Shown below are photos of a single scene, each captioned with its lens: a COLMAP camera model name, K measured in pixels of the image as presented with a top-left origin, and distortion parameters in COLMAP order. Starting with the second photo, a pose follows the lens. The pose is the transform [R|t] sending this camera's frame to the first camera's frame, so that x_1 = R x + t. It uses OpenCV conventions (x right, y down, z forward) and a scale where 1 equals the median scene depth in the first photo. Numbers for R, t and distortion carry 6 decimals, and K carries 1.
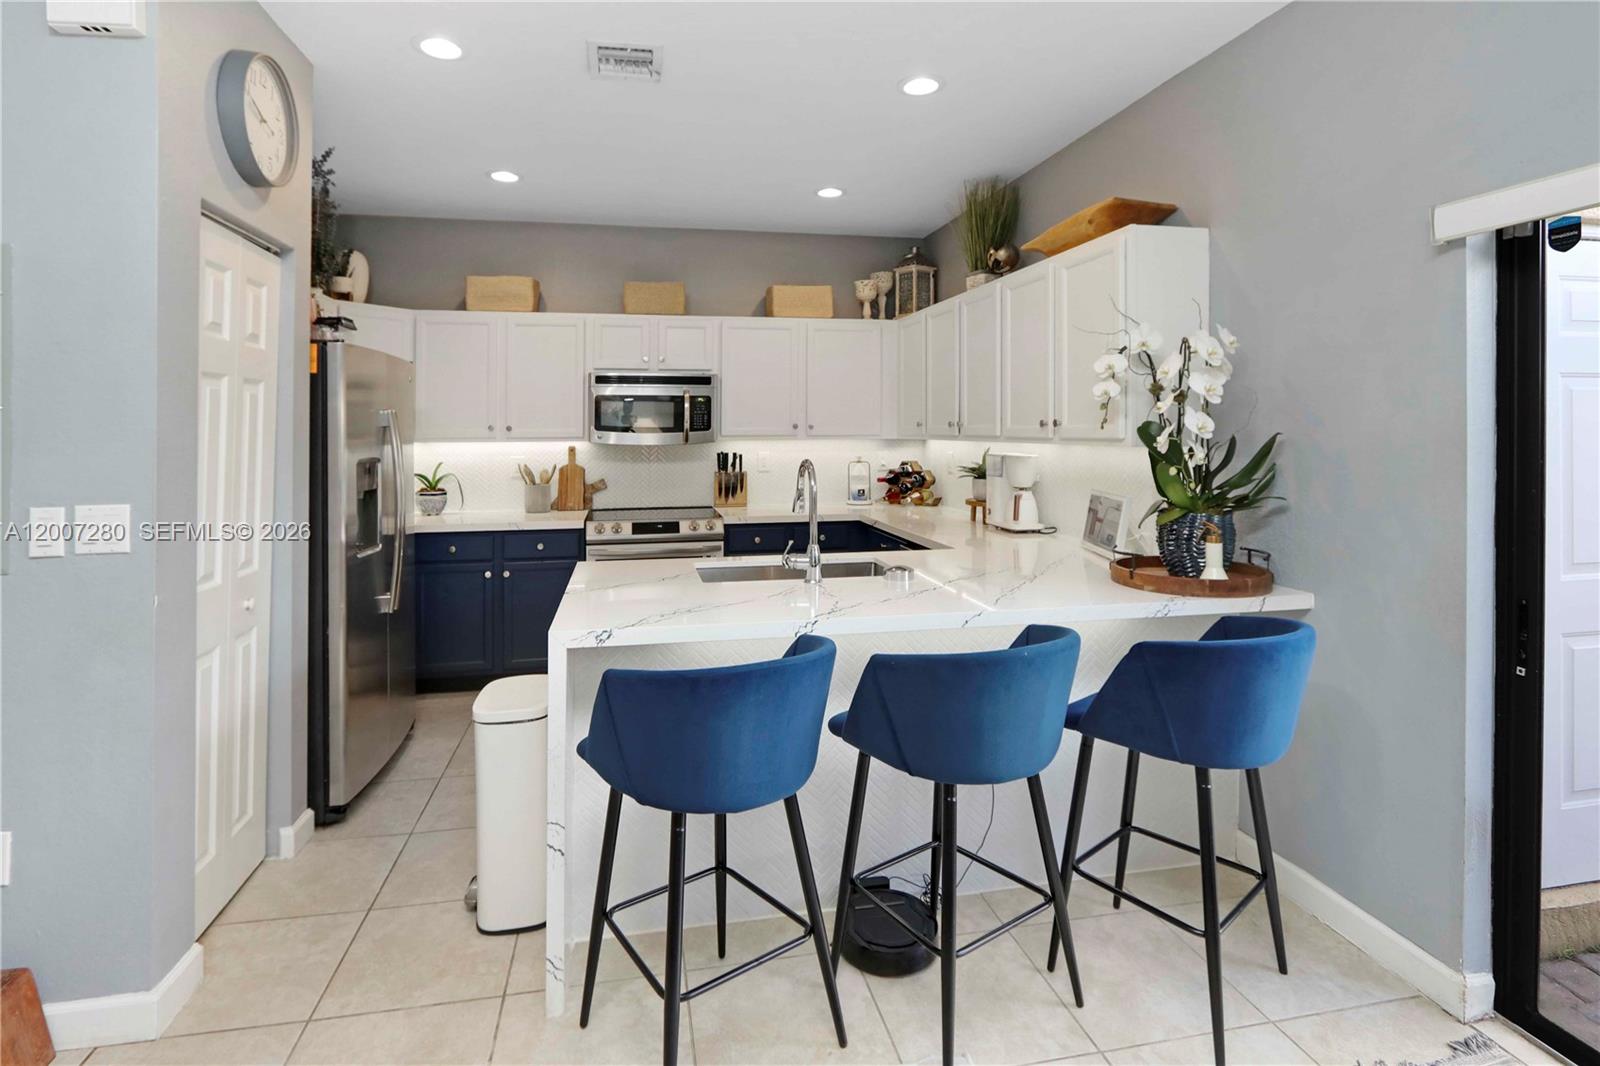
lens RADIAL K [[773.2, 0, 798.8], [0, 773.2, 422.7], [0, 0, 1]] dist [-0.006048, -0.000820]
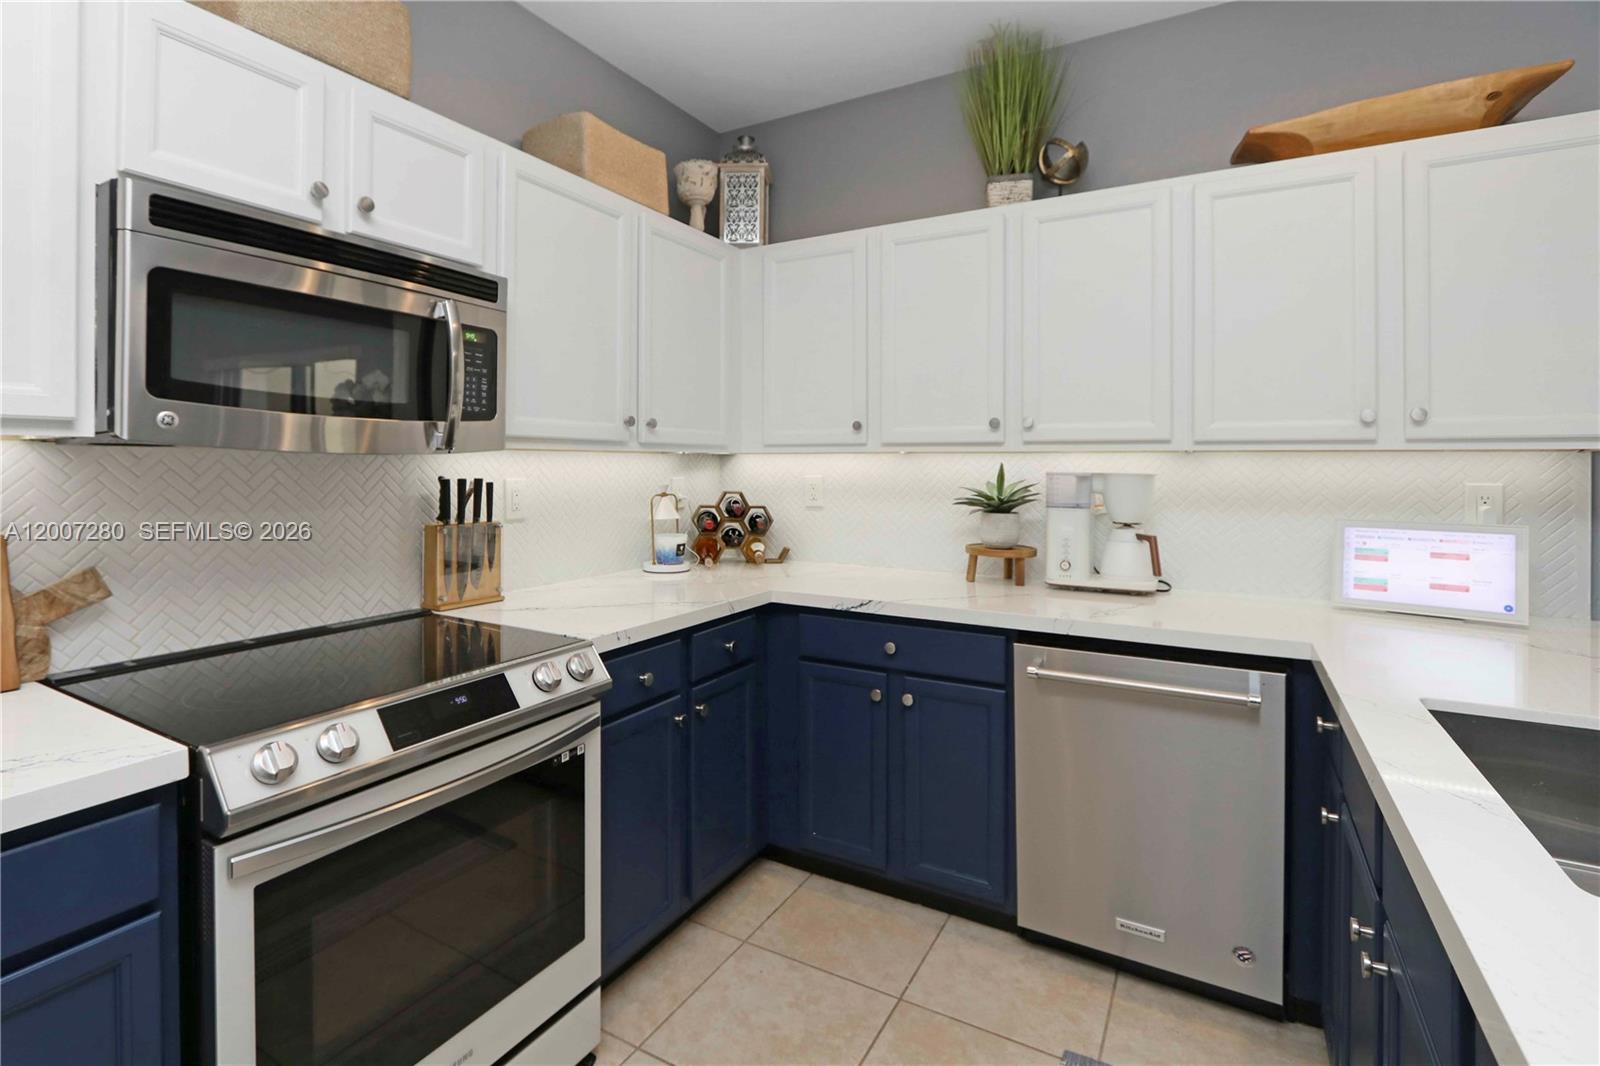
lens RADIAL K [[762.2, 0, 751.3], [0, 762.2, 468.2], [0, 0, 1]] dist [-0.010745, 0.001126]
pose [[0.678071, 0.002283, 0.734993, -0.312764], [-0.013446, 0.999866, 0.009299, 0.029528], [-0.734874, -0.016188, 0.678011, 0.652621]]
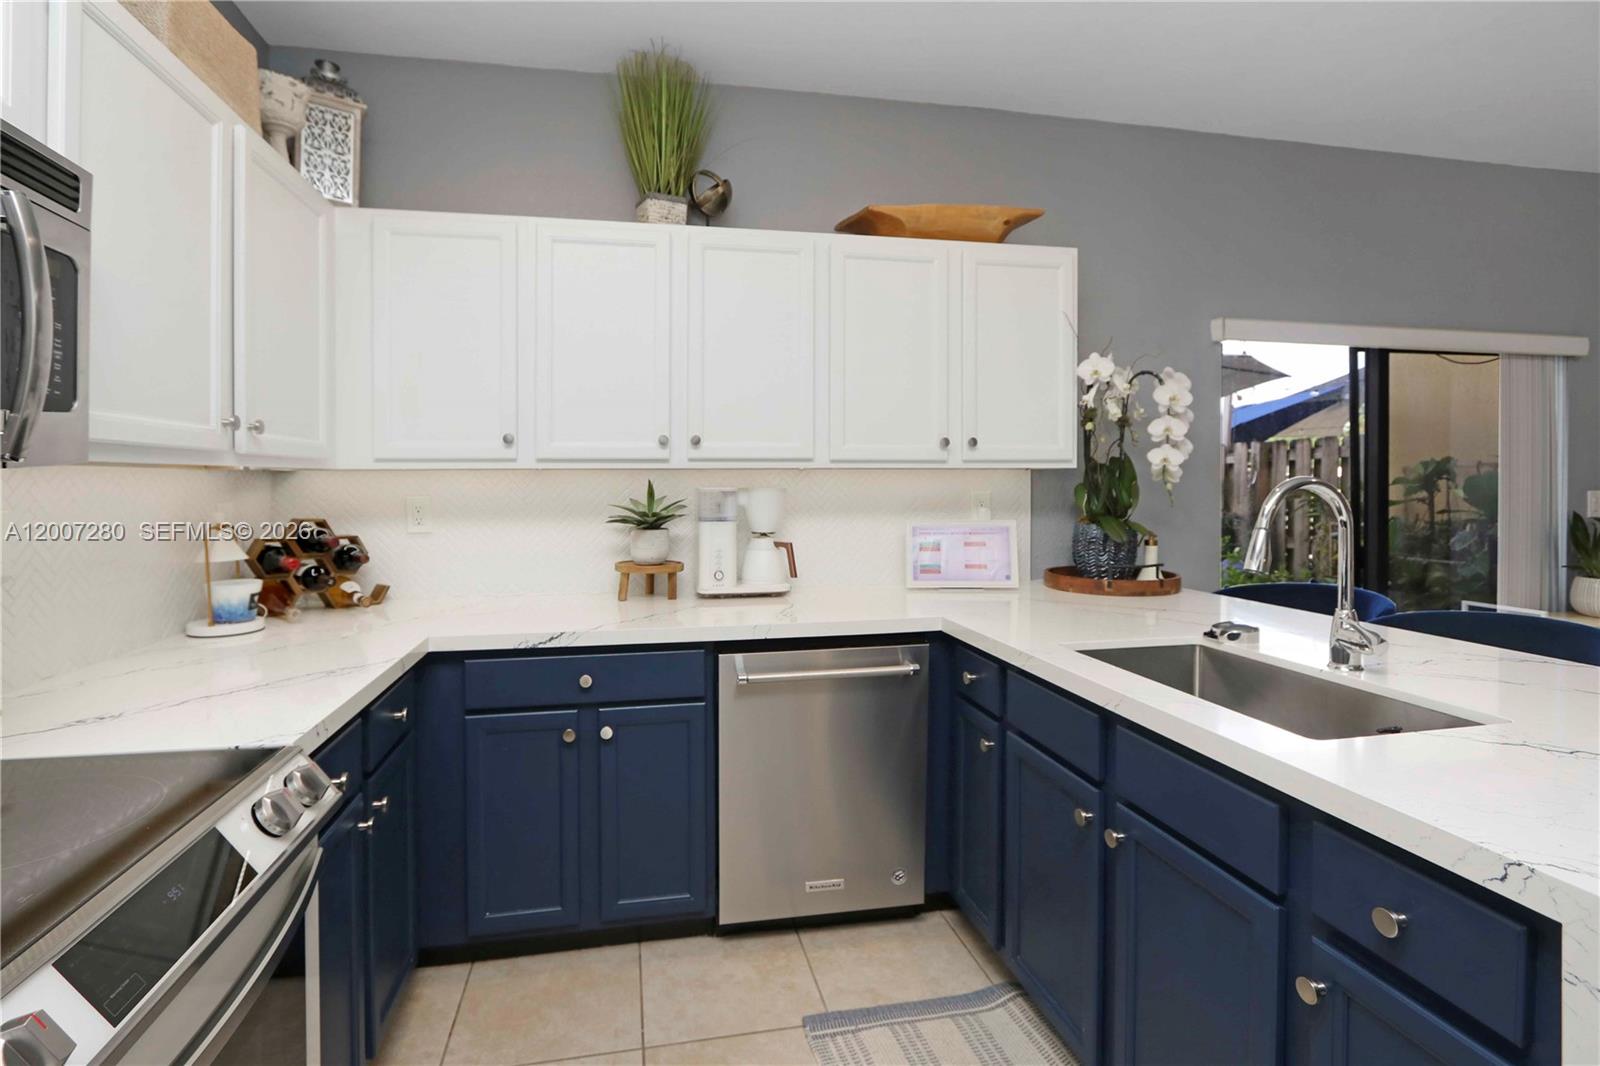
lens RADIAL K [[762.2, 0, 760.7], [0, 762.2, 492.6], [0, 0, 1]] dist [-0.010745, 0.001126]
pose [[0.025202, -0.011574, 0.999615, -0.338130], [-0.005436, 0.999917, 0.011714, 0.030935], [-0.999668, -0.005729, 0.025137, 0.800162]]
